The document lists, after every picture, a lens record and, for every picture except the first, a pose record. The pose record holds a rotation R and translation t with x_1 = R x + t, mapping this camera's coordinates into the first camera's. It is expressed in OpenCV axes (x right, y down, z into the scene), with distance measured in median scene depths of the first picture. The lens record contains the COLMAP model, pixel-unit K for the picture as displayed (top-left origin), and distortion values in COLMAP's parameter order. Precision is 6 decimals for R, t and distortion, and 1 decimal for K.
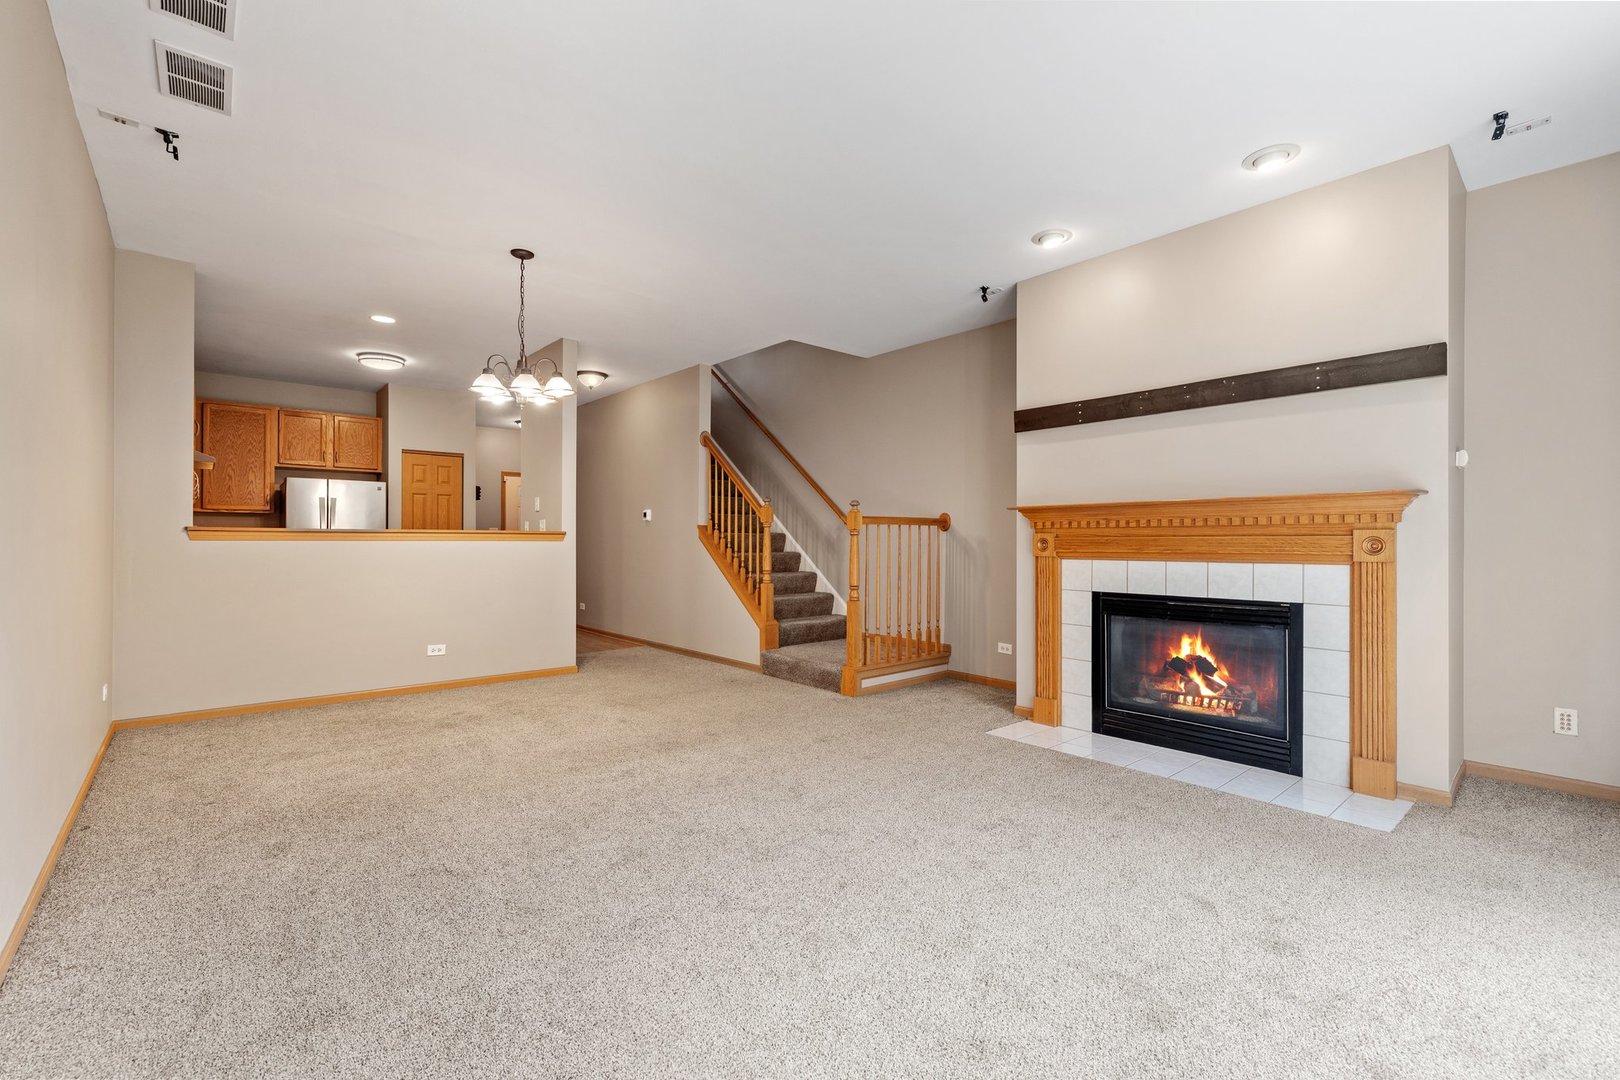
lens RADIAL K [[688.8, 0, 824.1], [0, 688.8, 548.0], [0, 0, 1]] dist [0.003753, 0.000959]
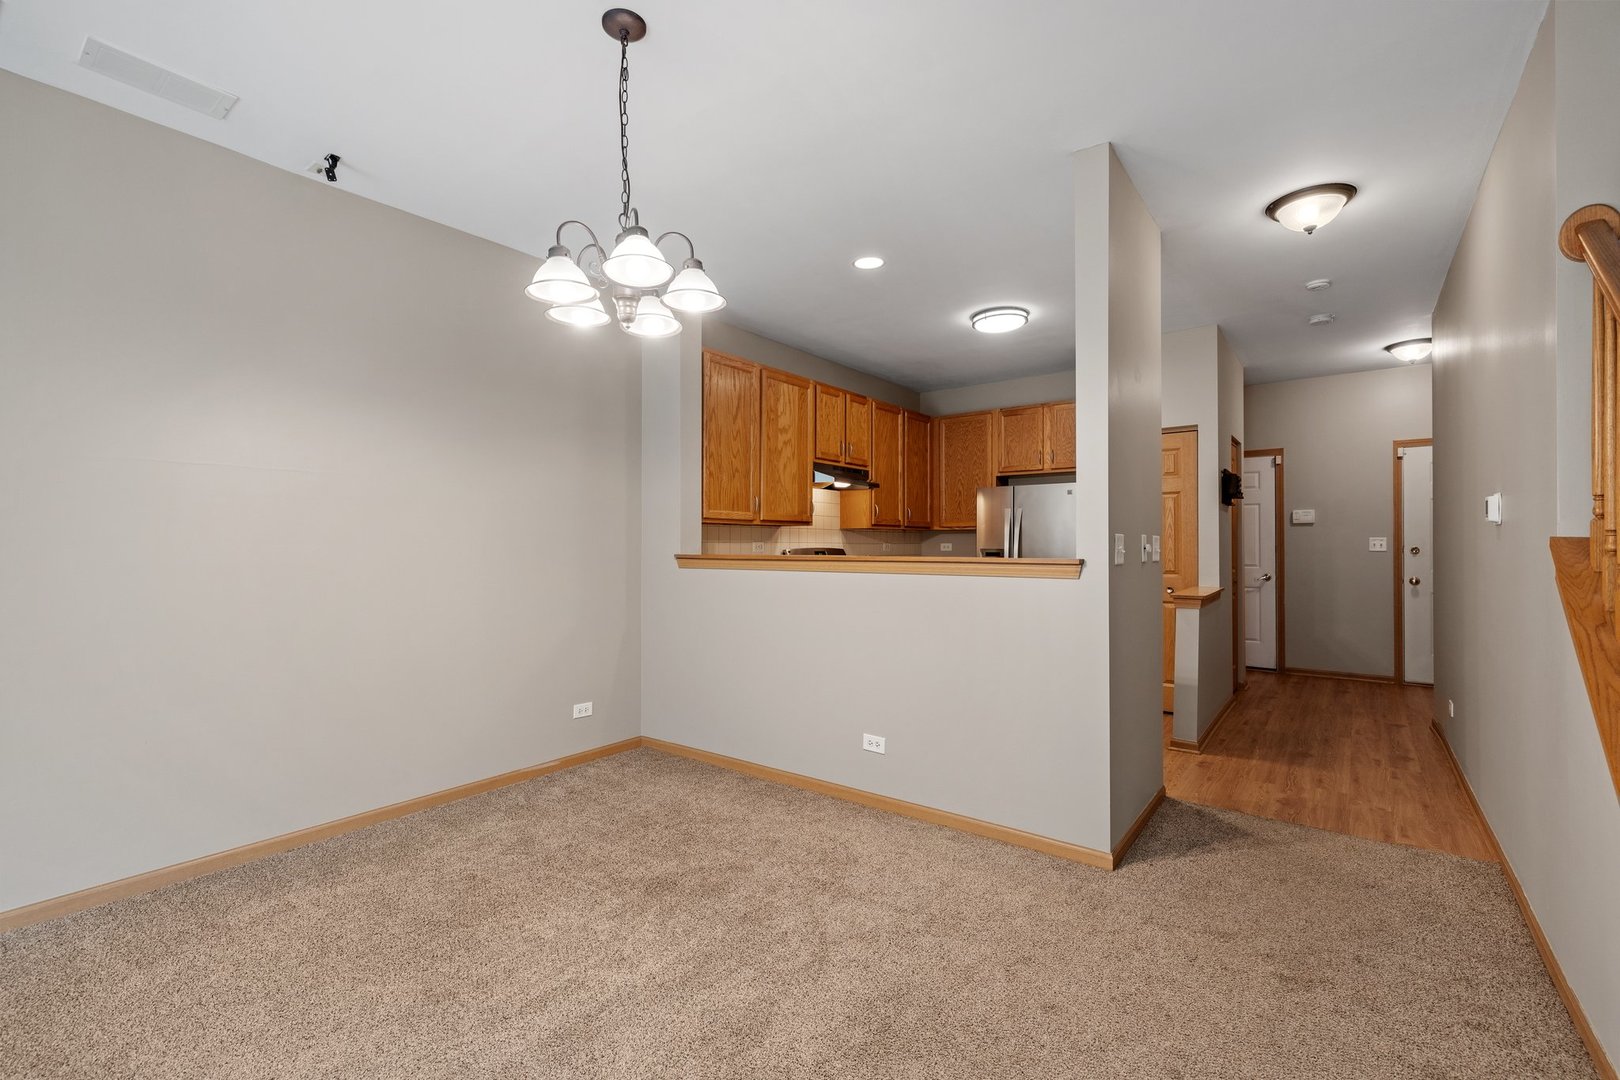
lens RADIAL K [[688.8, 0, 815.6], [0, 688.8, 542.7], [0, 0, 1]] dist [0.003753, 0.000959]
pose [[0.183529, -0.002761, -0.983010, 0.072897], [-0.006970, 0.999967, -0.004110, -0.044052], [0.982990, 0.007606, 0.183504, 1.014103]]
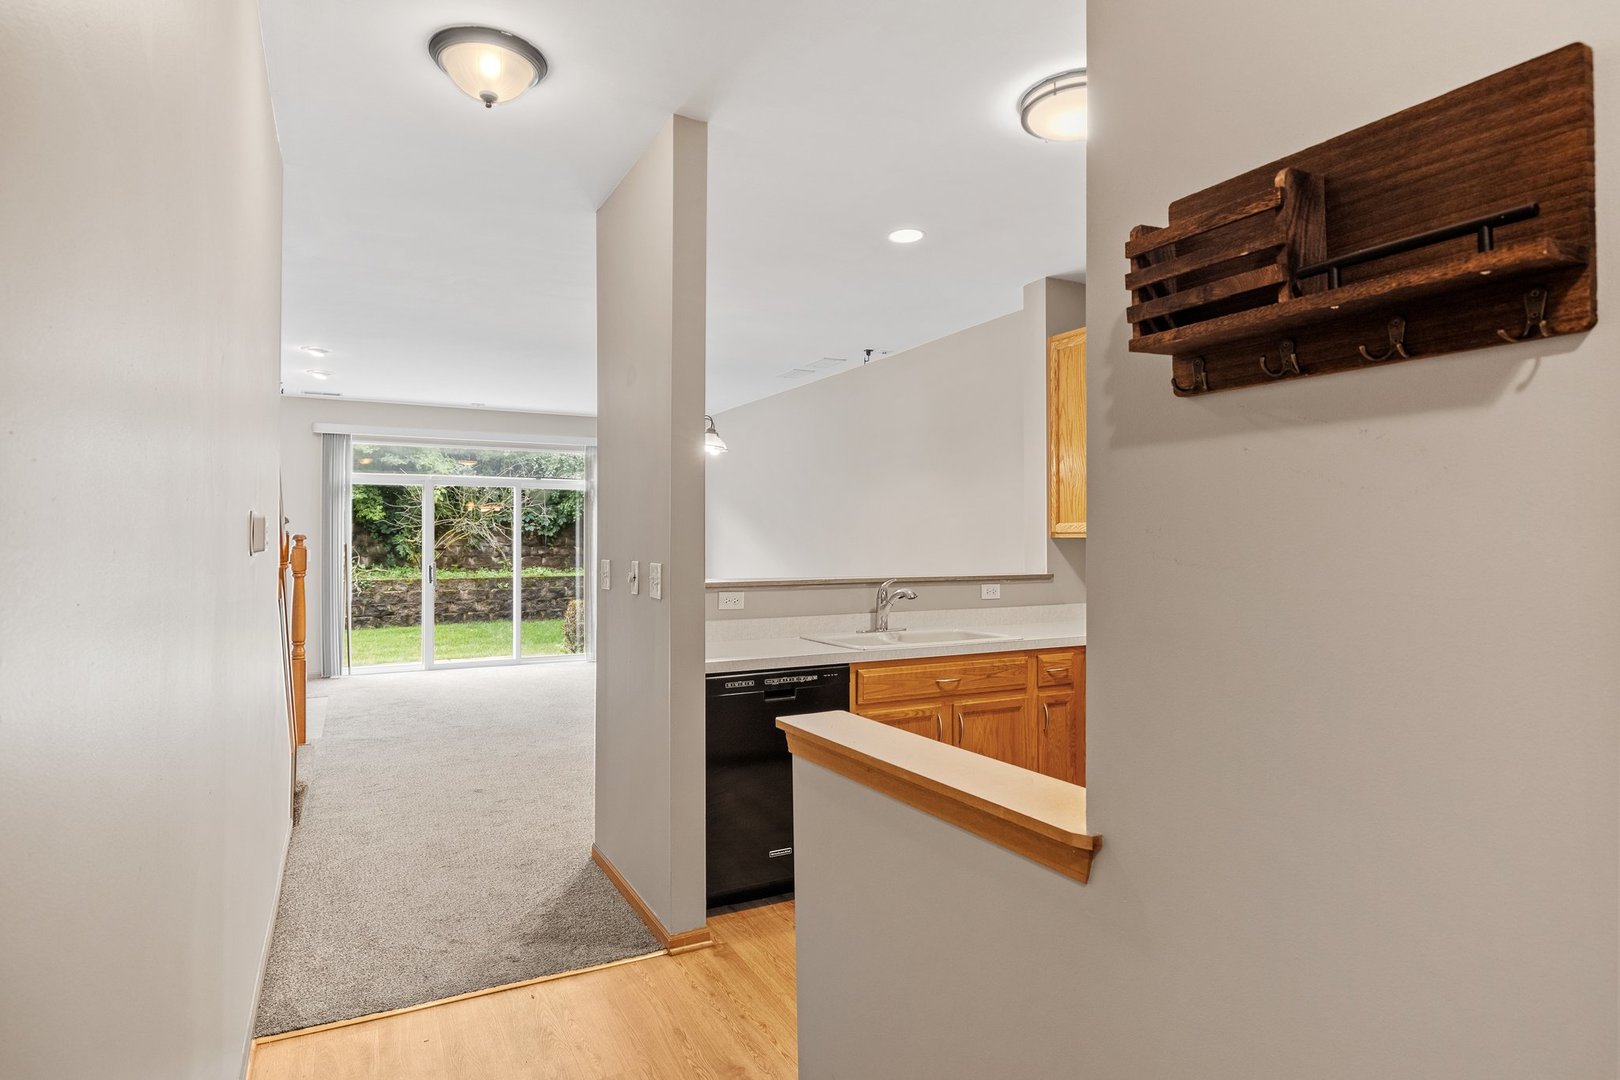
lens RADIAL K [[884.5, 0, 803.8], [0, 884.5, 530.4], [0, 0, 1]] dist [0.007941, 0.000021]
pose [[-0.968087, 0.001427, 0.250609, -0.926362], [0.000893, 0.999997, -0.002243, -0.084213], [-0.250612, -0.001948, -0.968086, 2.215450]]
